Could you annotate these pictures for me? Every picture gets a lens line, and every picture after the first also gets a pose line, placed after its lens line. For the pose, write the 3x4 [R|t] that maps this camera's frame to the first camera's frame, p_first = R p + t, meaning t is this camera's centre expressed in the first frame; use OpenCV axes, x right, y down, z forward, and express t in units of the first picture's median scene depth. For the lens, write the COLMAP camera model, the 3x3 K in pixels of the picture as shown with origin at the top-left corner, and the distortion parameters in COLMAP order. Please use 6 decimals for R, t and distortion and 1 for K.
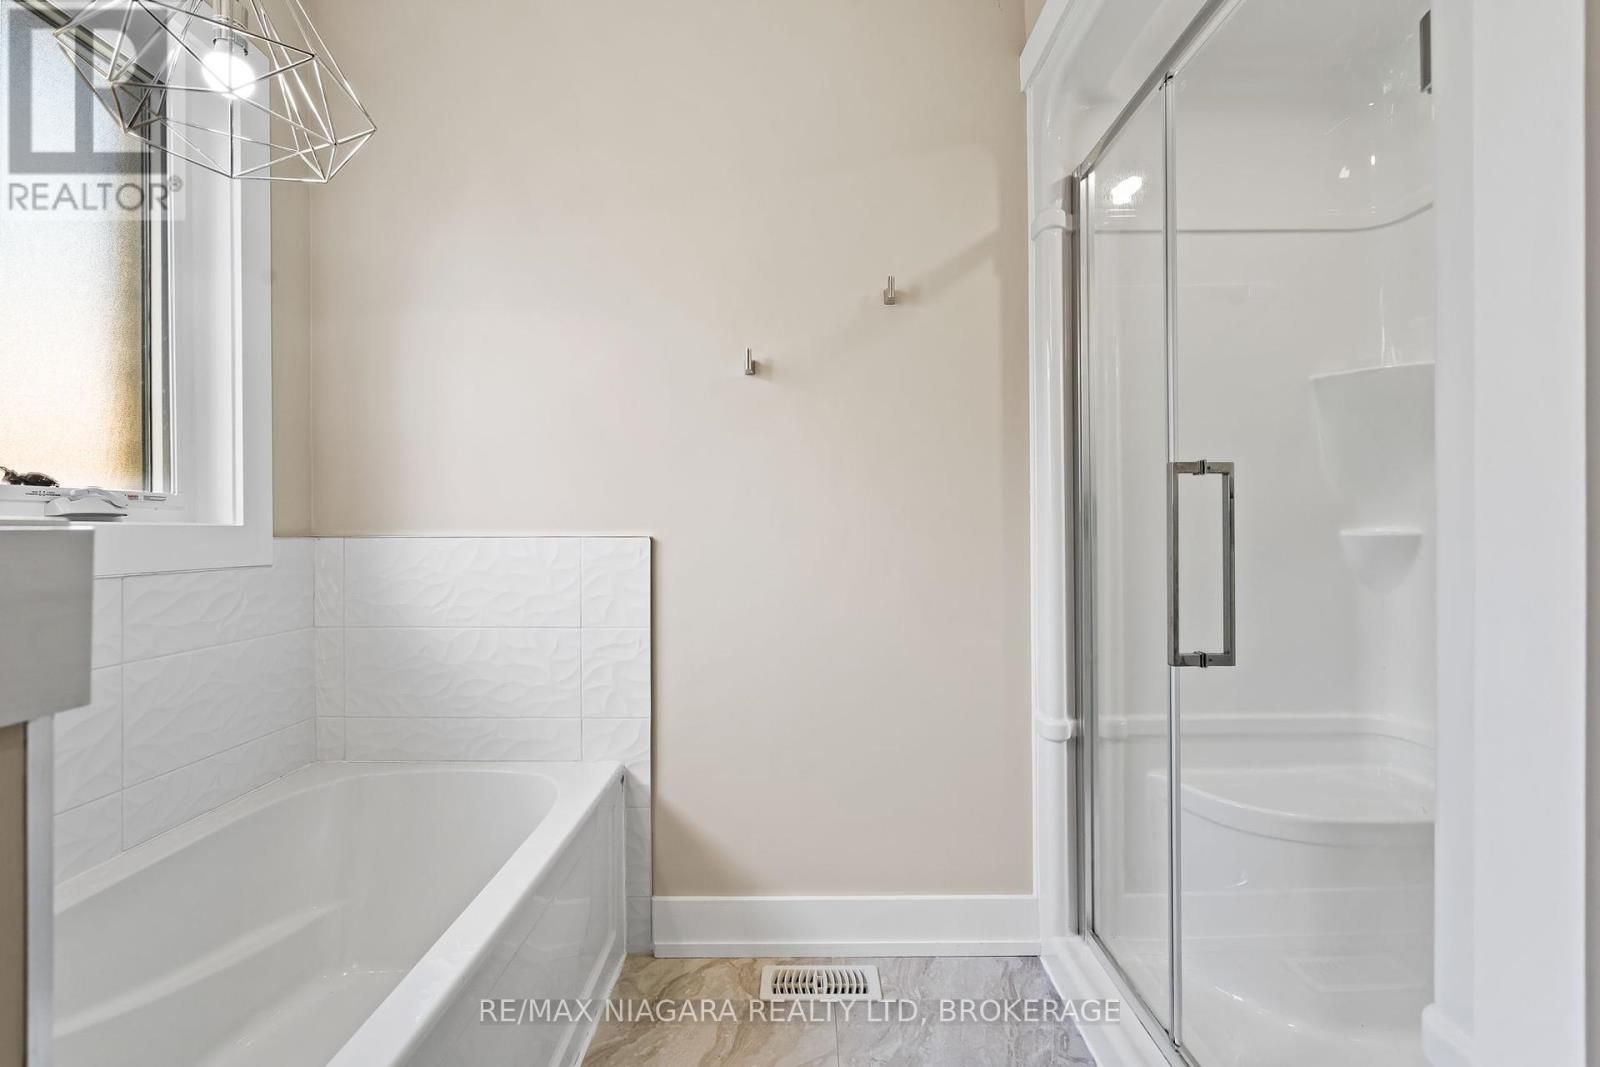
lens RADIAL K [[723.5, 0, 802.5], [0, 723.5, 532.3], [0, 0, 1]] dist [-0.008962, 0.001204]
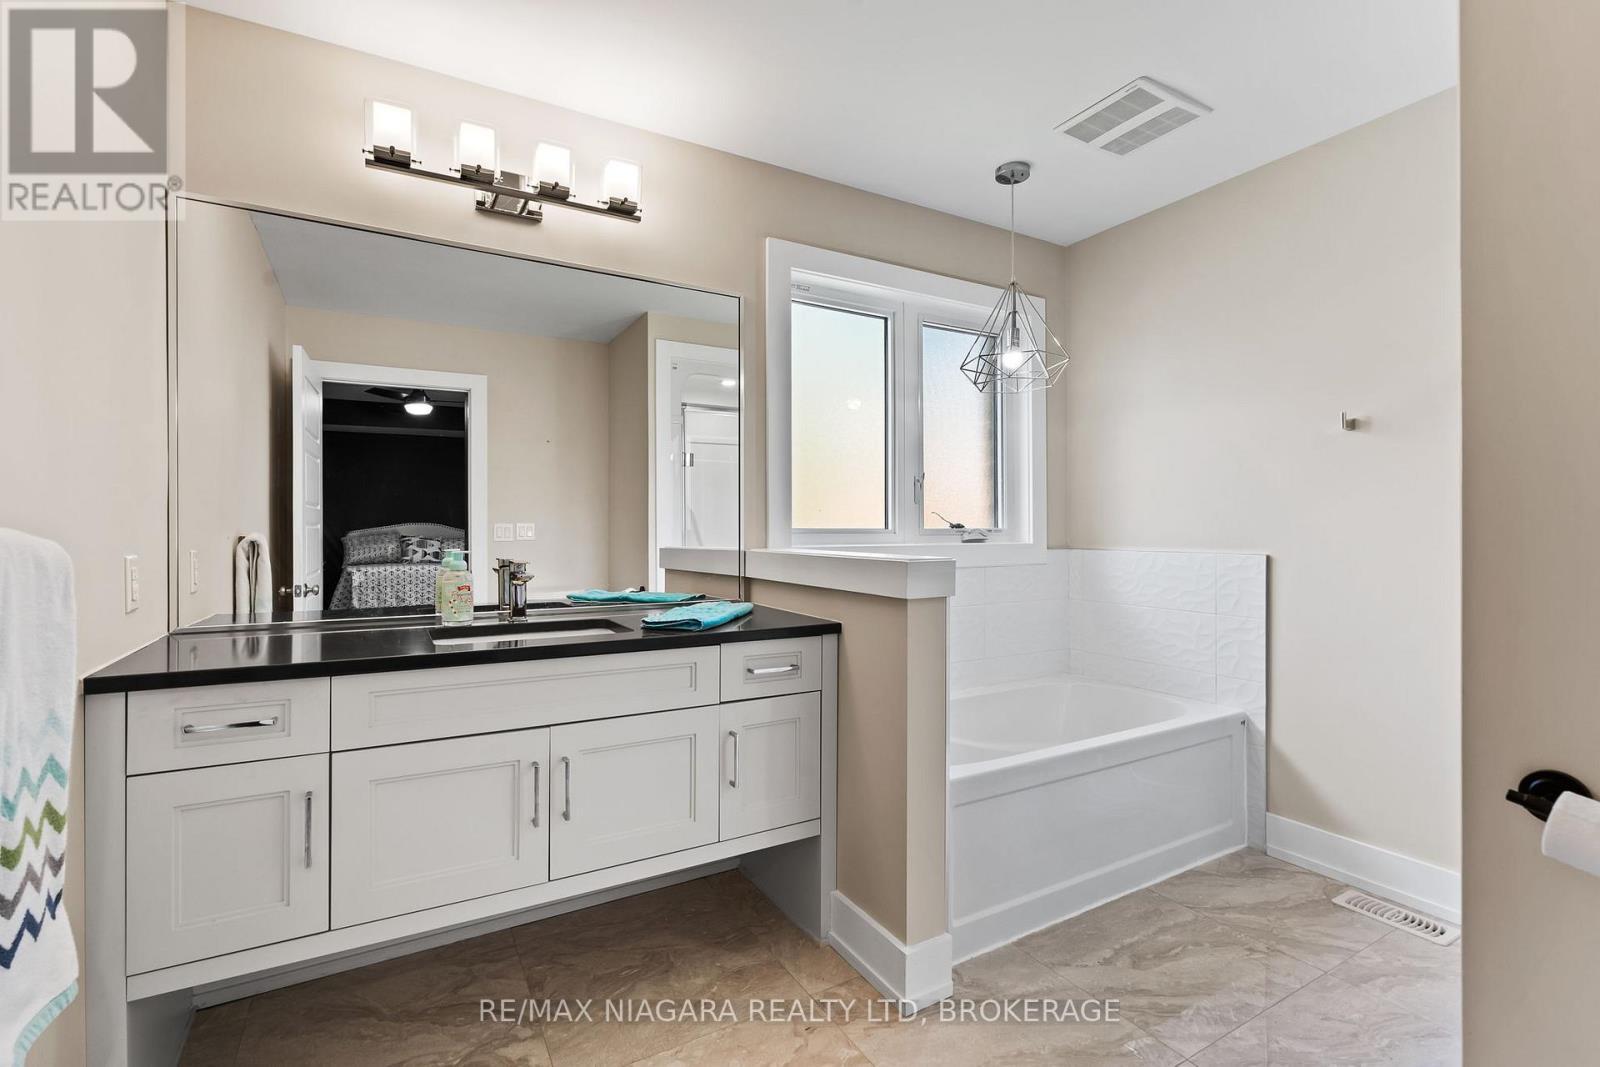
lens RADIAL K [[723.5, 0, 800.5], [0, 723.5, 529.4], [0, 0, 1]] dist [-0.008962, 0.001204]
pose [[0.496968, 0.002219, -0.867766, 0.562269], [0.002175, 0.999990, 0.003802, -0.051059], [0.867766, -0.003777, 0.496958, -0.484682]]
